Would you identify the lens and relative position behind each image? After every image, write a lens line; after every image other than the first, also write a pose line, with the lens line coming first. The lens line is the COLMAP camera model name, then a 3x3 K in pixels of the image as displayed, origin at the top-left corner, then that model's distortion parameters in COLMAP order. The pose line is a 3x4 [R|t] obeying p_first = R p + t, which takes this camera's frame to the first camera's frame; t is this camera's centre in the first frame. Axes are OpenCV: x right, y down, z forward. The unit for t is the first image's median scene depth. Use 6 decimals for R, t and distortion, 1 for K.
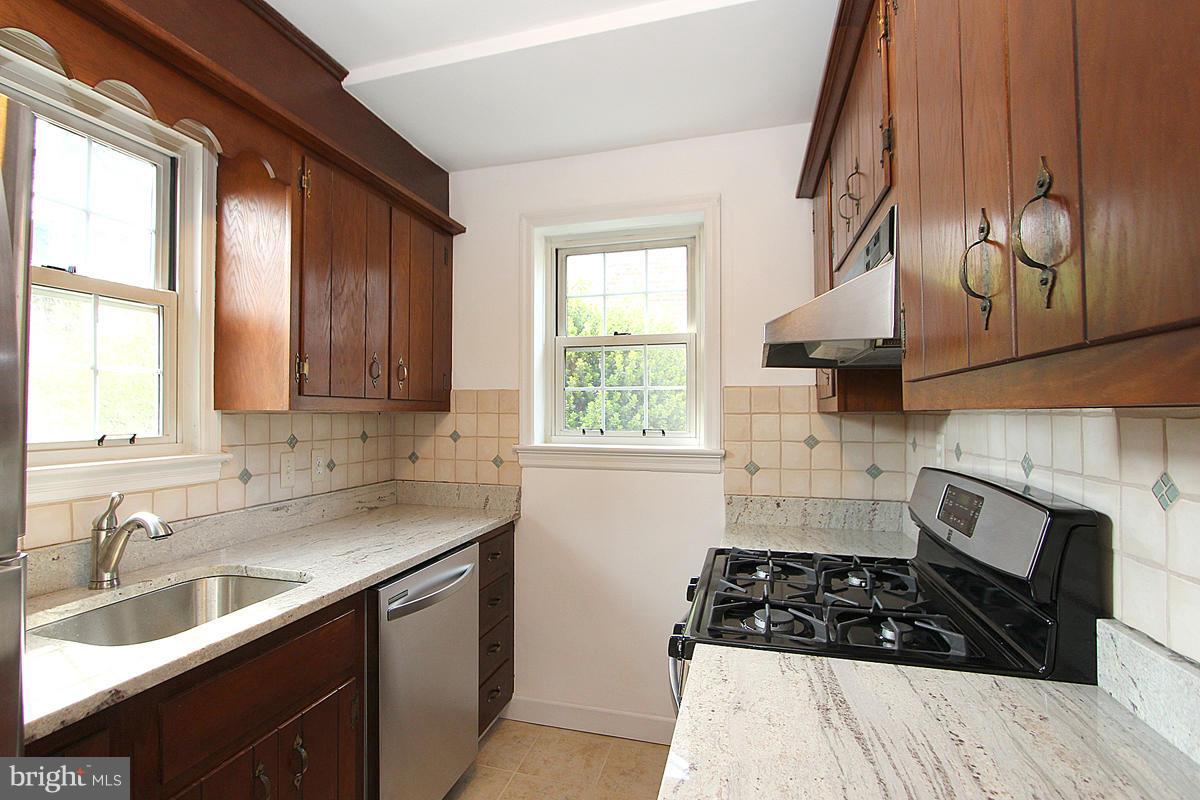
lens RADIAL K [[582.1, 0, 567.0], [0, 582.1, 404.7], [0, 0, 1]] dist [-0.009092, -0.000346]
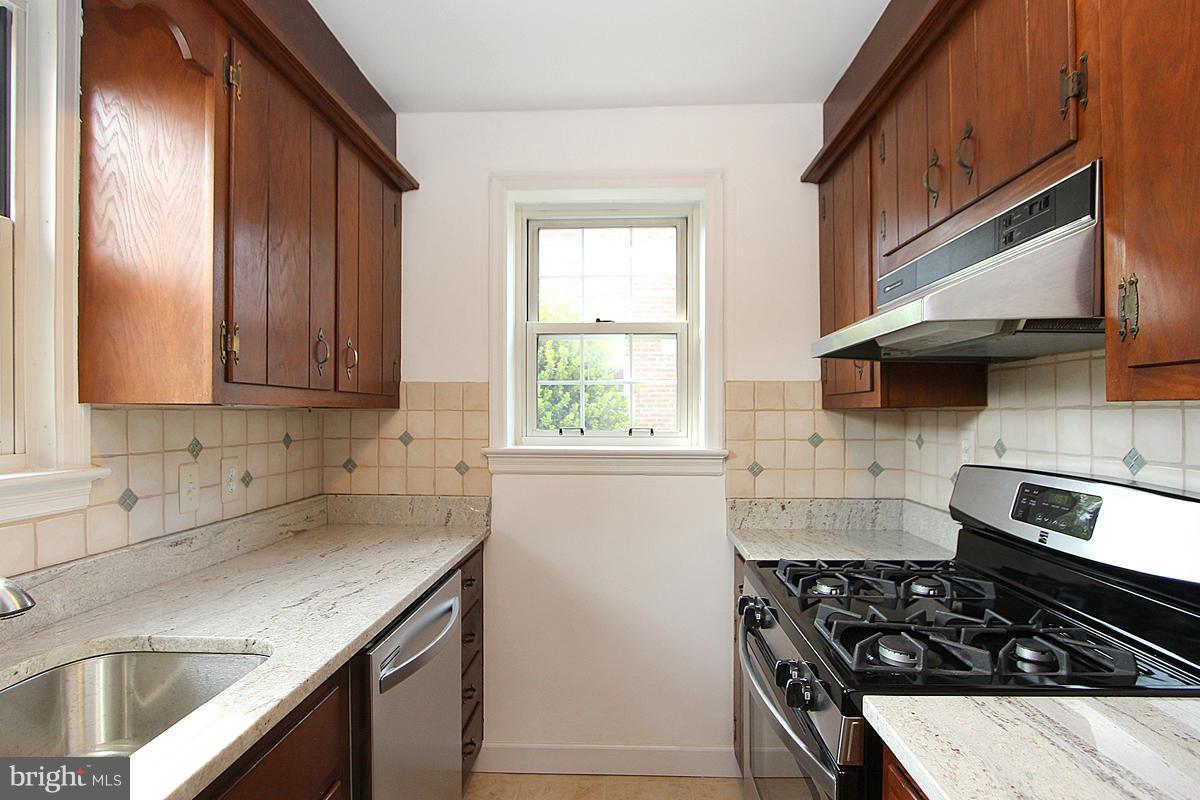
lens RADIAL K [[583.5, 0, 608.6], [0, 583.5, 415.1], [0, 0, 1]] dist [-0.013524, 0.000001]
pose [[0.965706, -0.001088, 0.259637, -0.176701], [-0.003363, 0.999855, 0.016696, 0.009030], [-0.259618, -0.016996, 0.965562, 0.185304]]
